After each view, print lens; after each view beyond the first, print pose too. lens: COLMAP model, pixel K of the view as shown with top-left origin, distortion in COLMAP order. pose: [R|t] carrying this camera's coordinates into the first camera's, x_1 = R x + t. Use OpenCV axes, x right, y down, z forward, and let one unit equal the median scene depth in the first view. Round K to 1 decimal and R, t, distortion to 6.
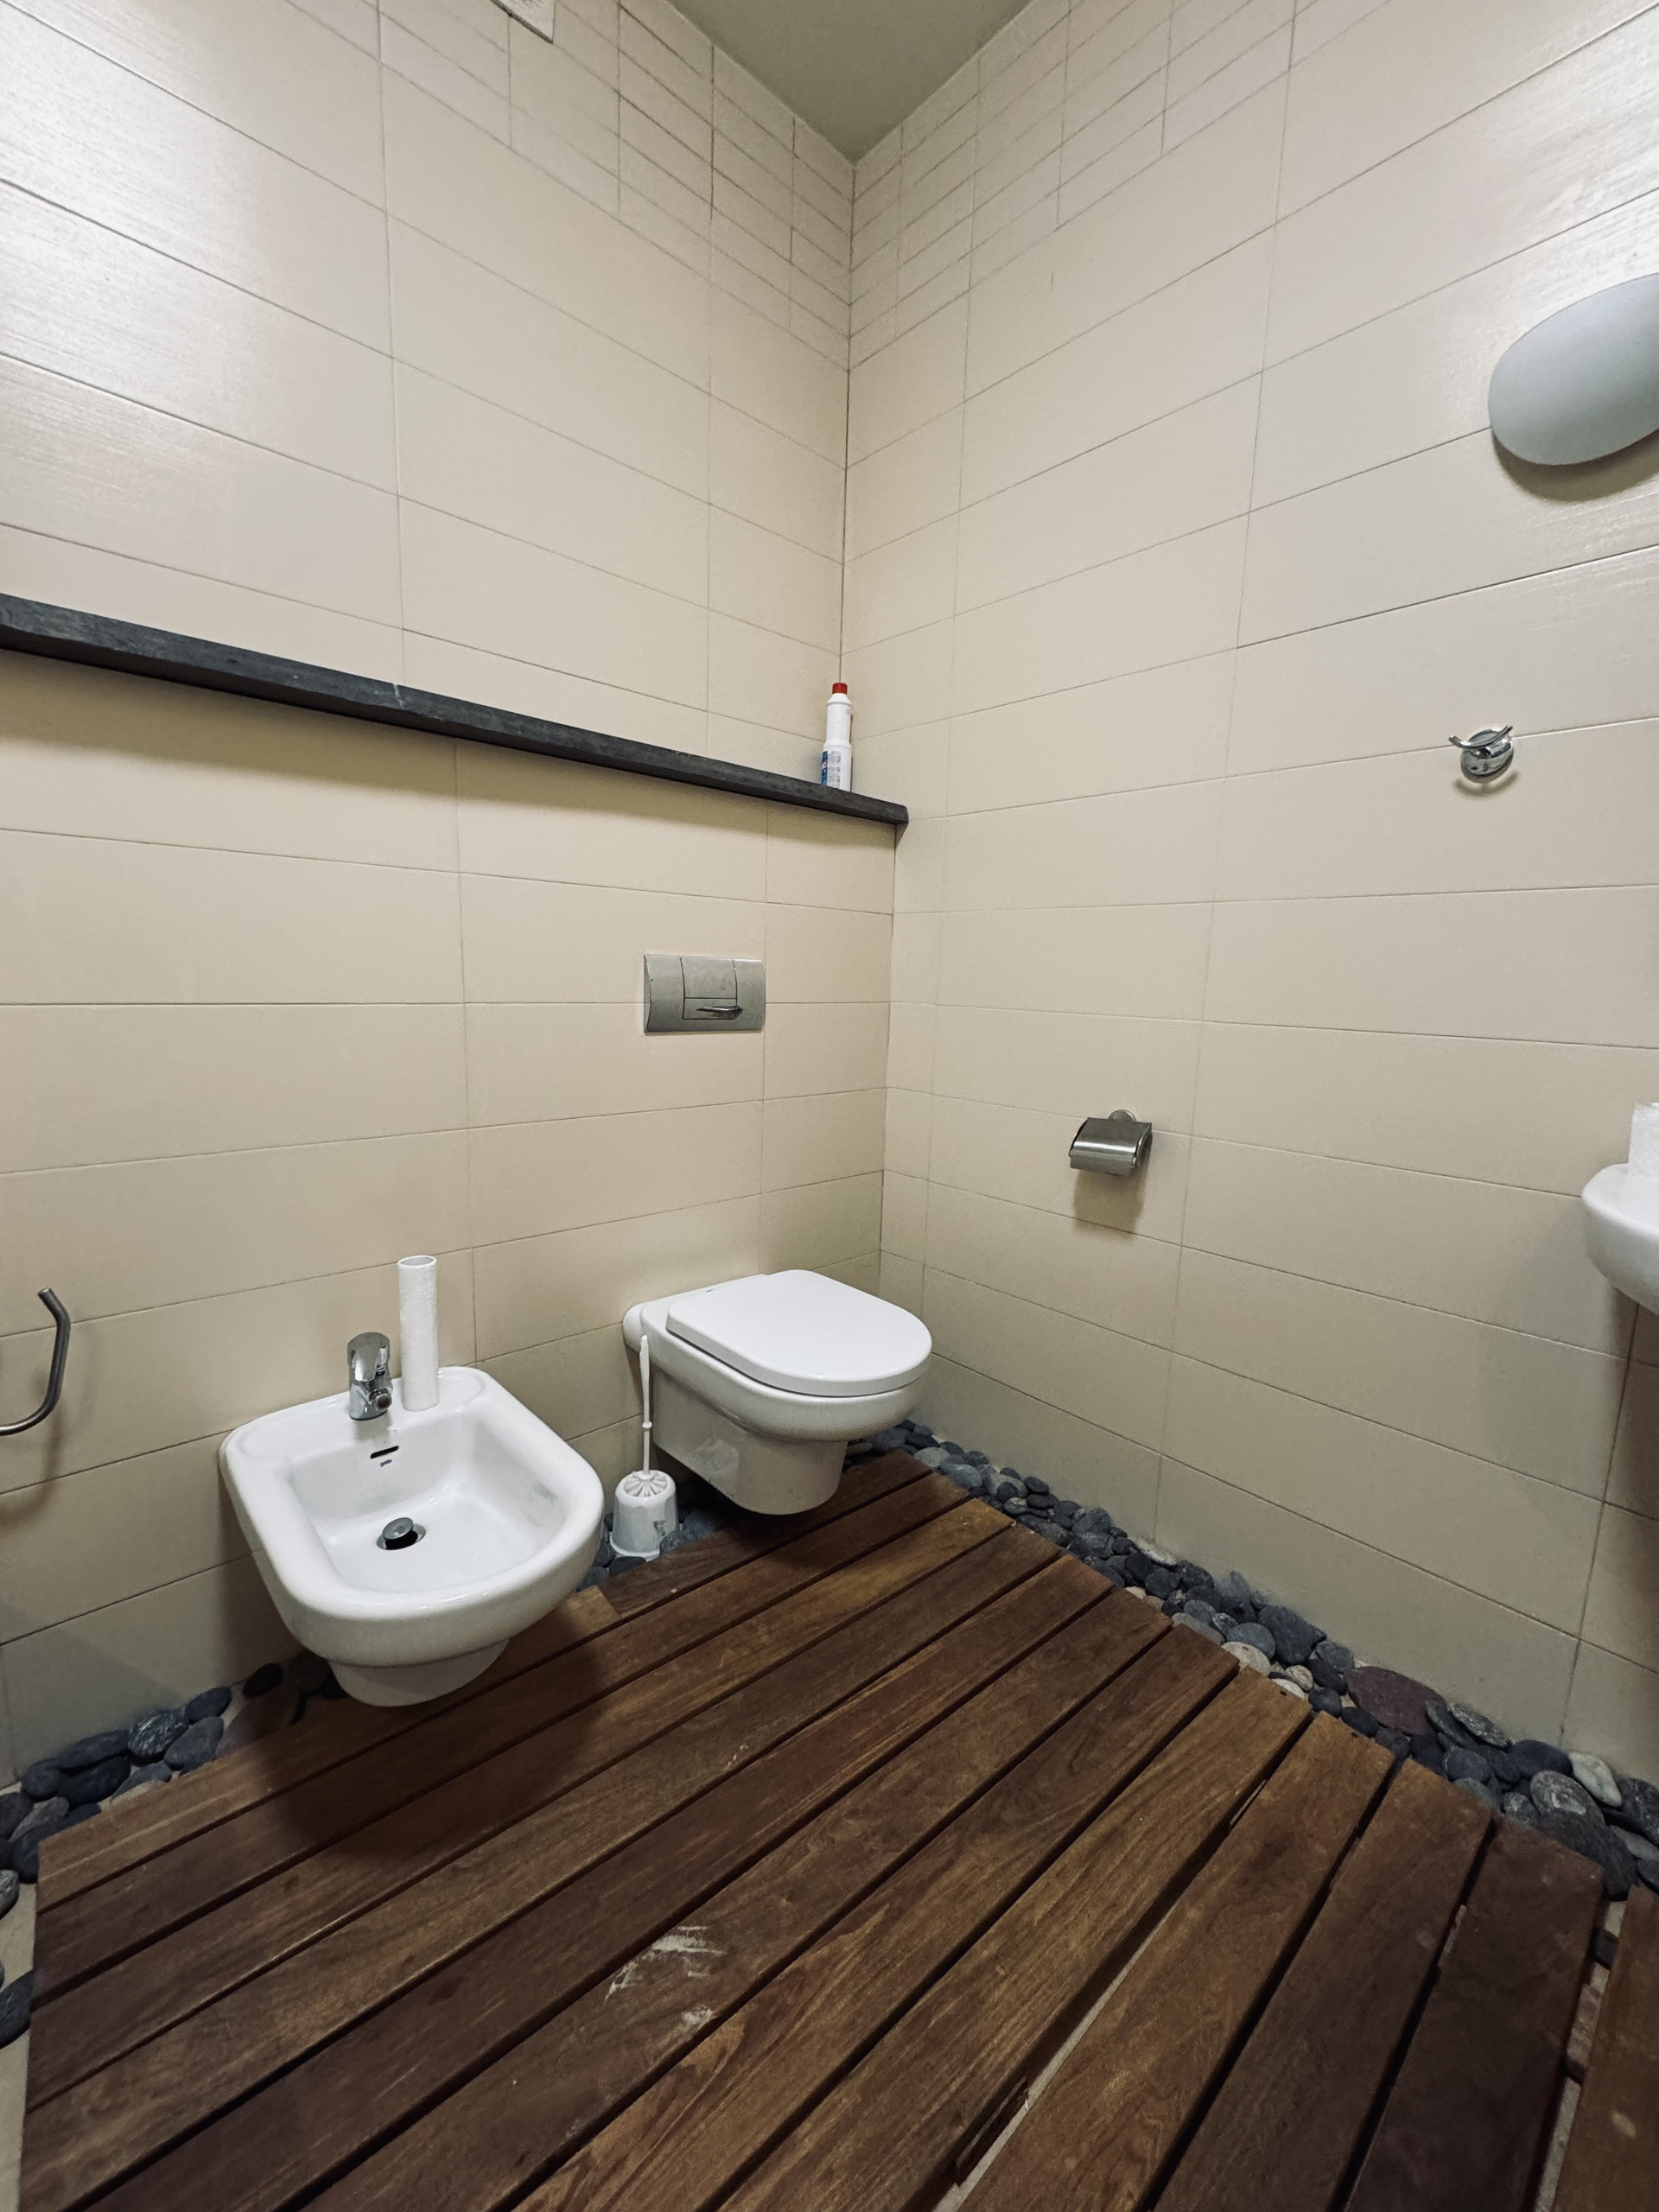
lens RADIAL K [[879.7, 0, 832.5], [0, 879.7, 1107.8], [0, 0, 1]] dist [-0.000946, 0.000304]
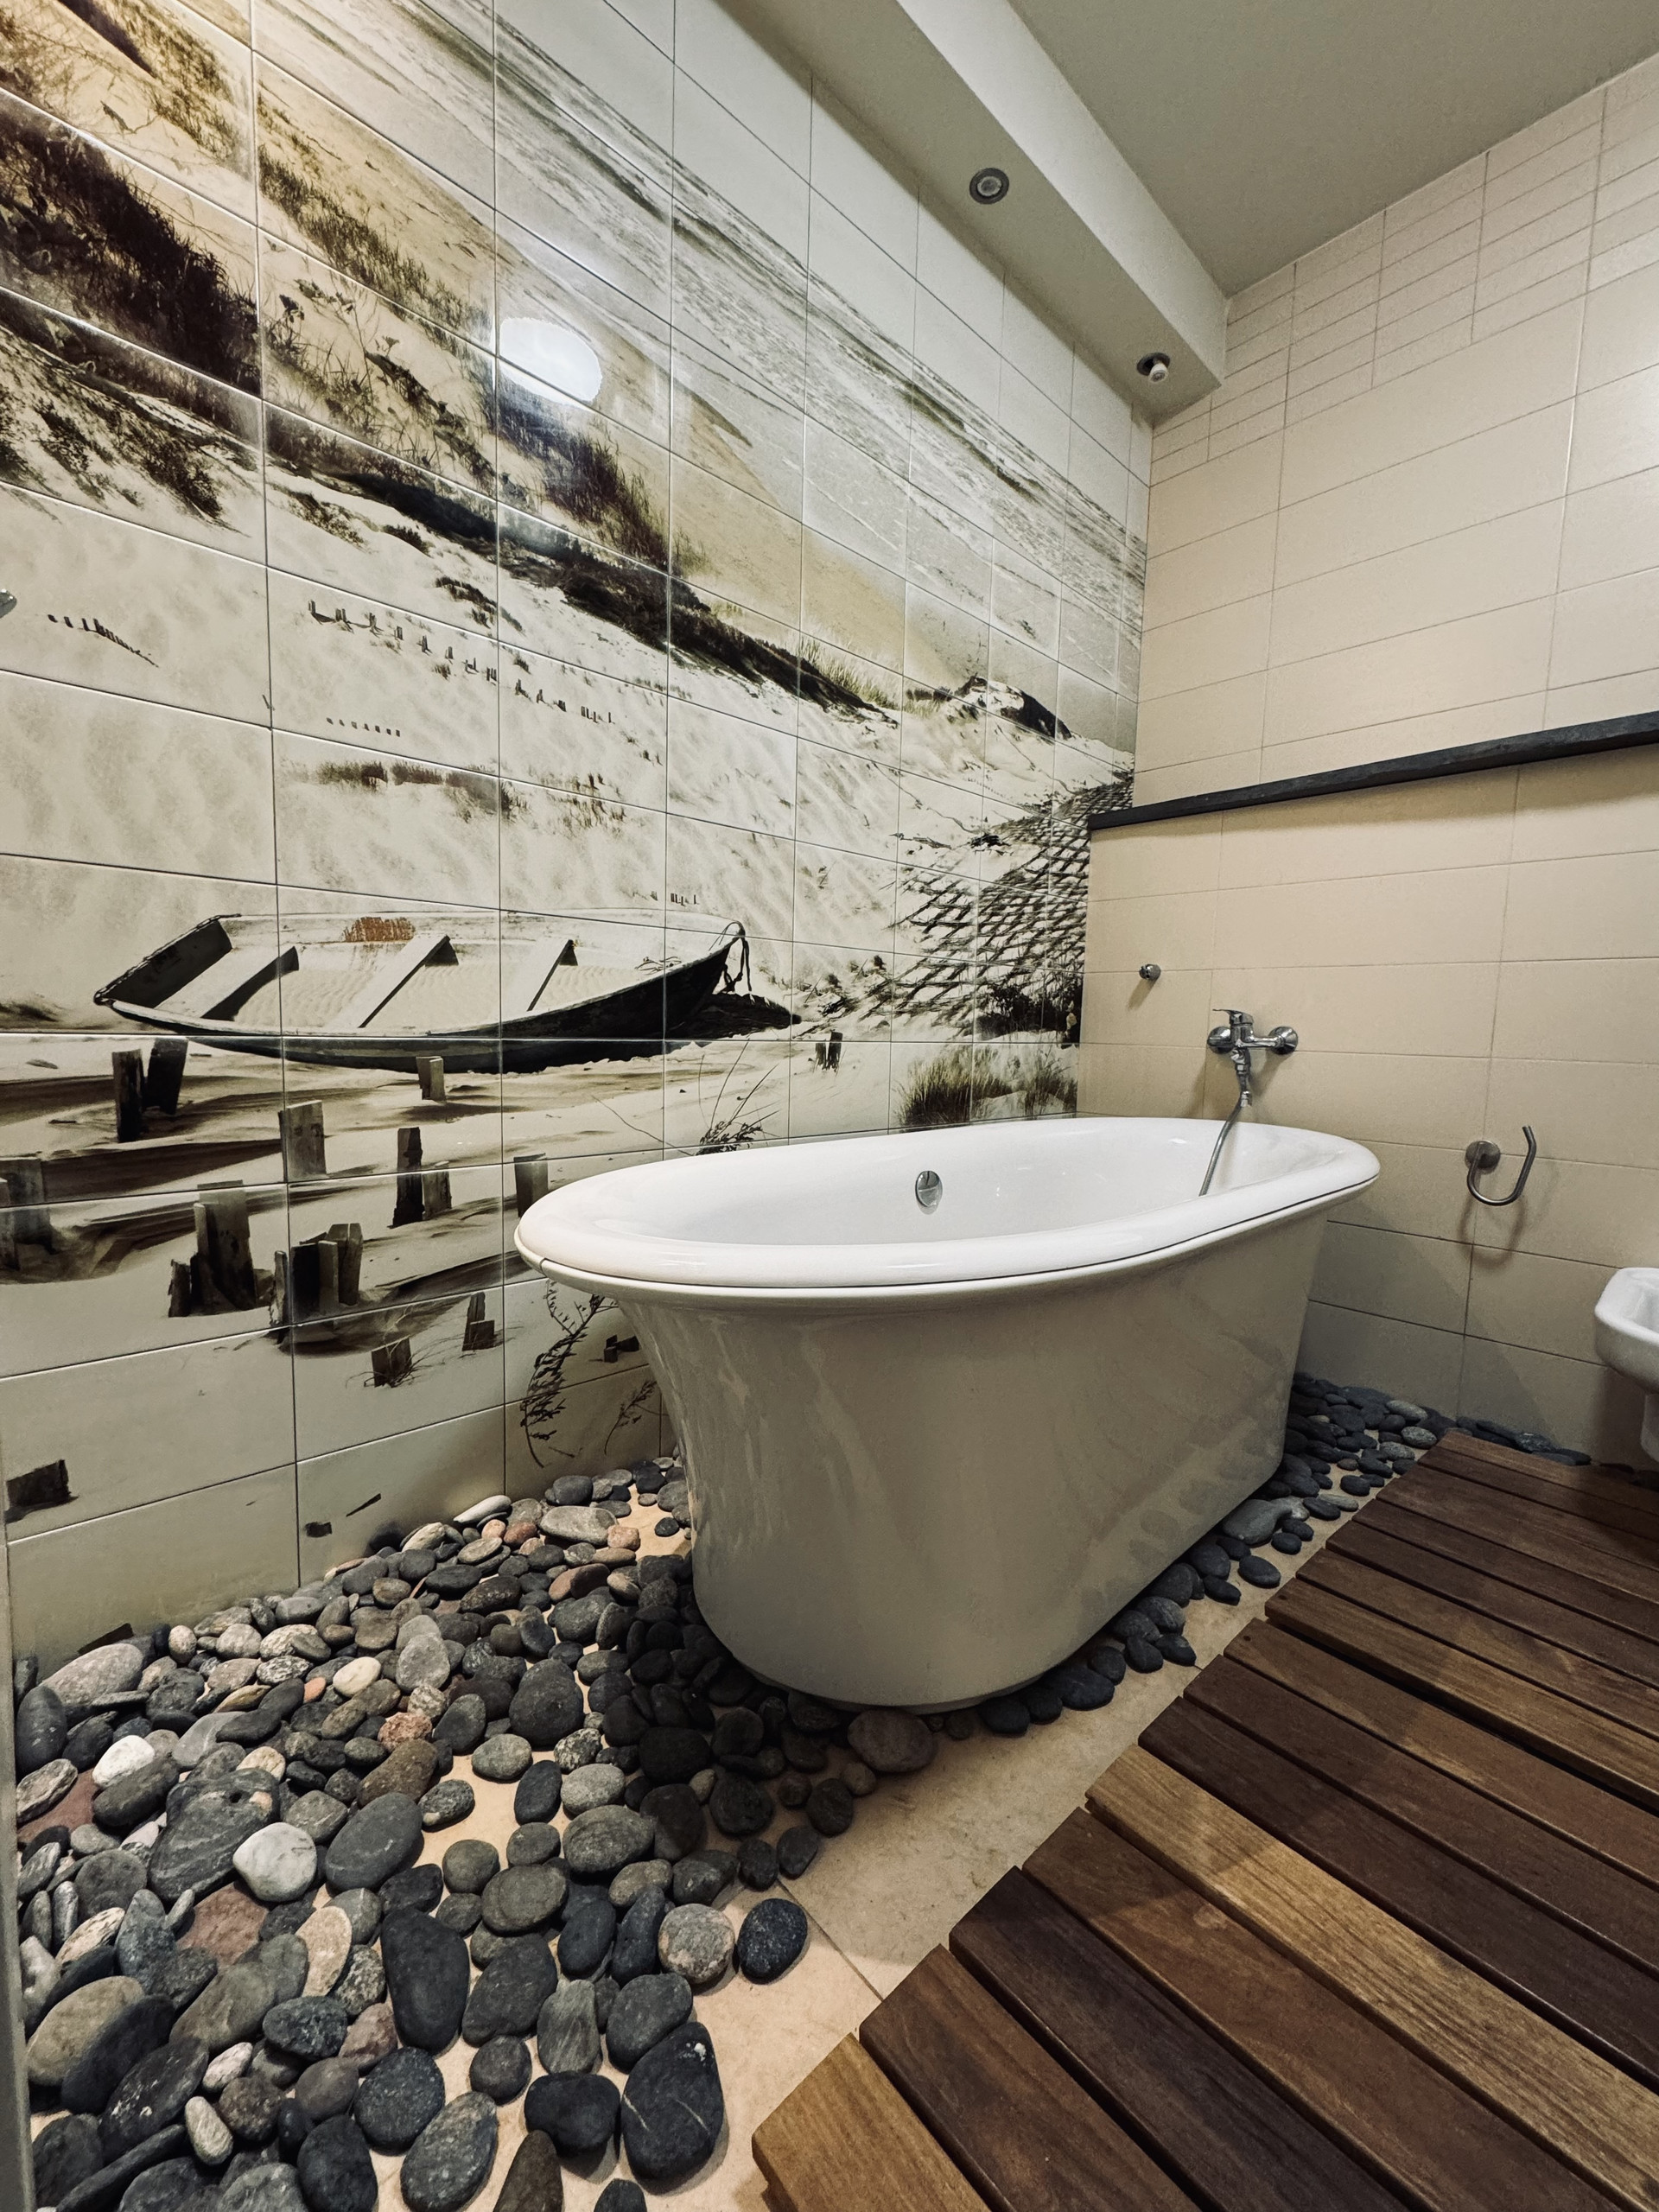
lens RADIAL K [[879.7, 0, 833.7], [0, 879.7, 1110.6], [0, 0, 1]] dist [-0.000946, 0.000304]
pose [[0.008723, 0.067413, -0.997687, 0.506370], [-0.179661, 0.981595, 0.064755, 0.199646], [0.983690, 0.178681, 0.020673, -0.230308]]
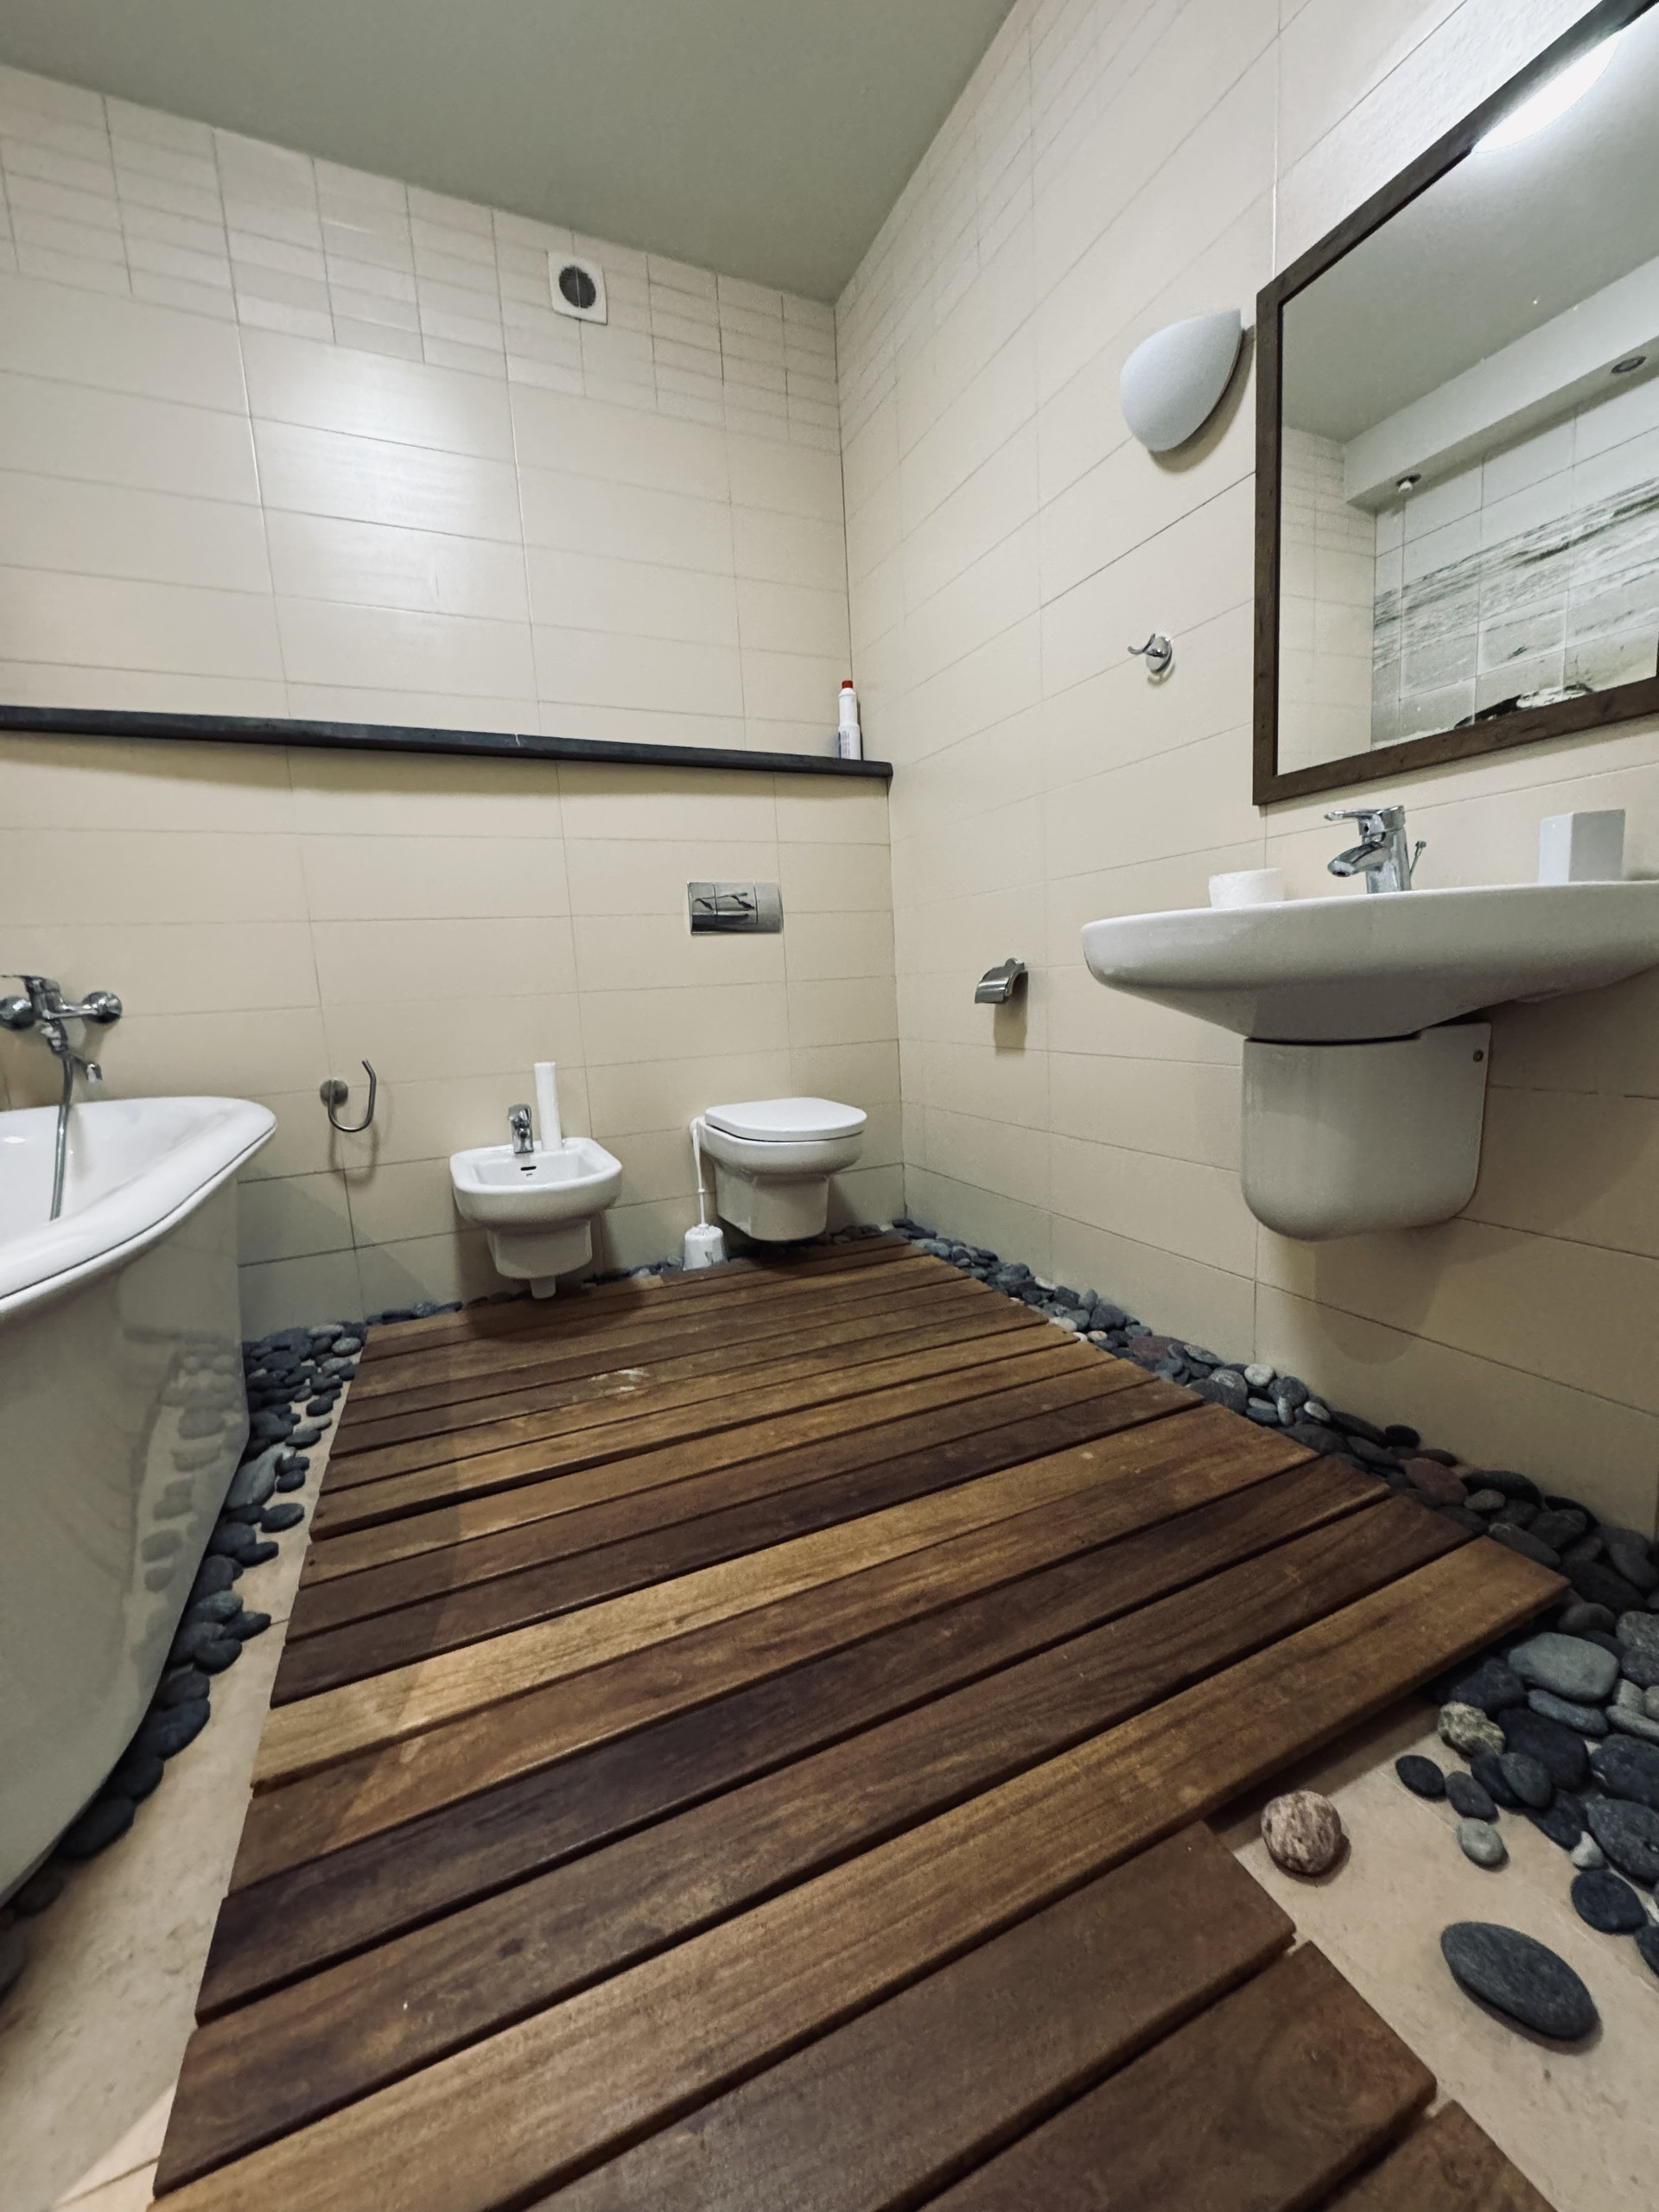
lens RADIAL K [[879.7, 0, 837.1], [0, 879.7, 1111.7], [0, 0, 1]] dist [-0.000946, 0.000304]
pose [[0.950011, -0.034051, -0.310354, 0.494727], [0.033669, 0.999411, -0.006589, 0.242891], [0.310396, -0.004189, 0.950598, -0.381530]]
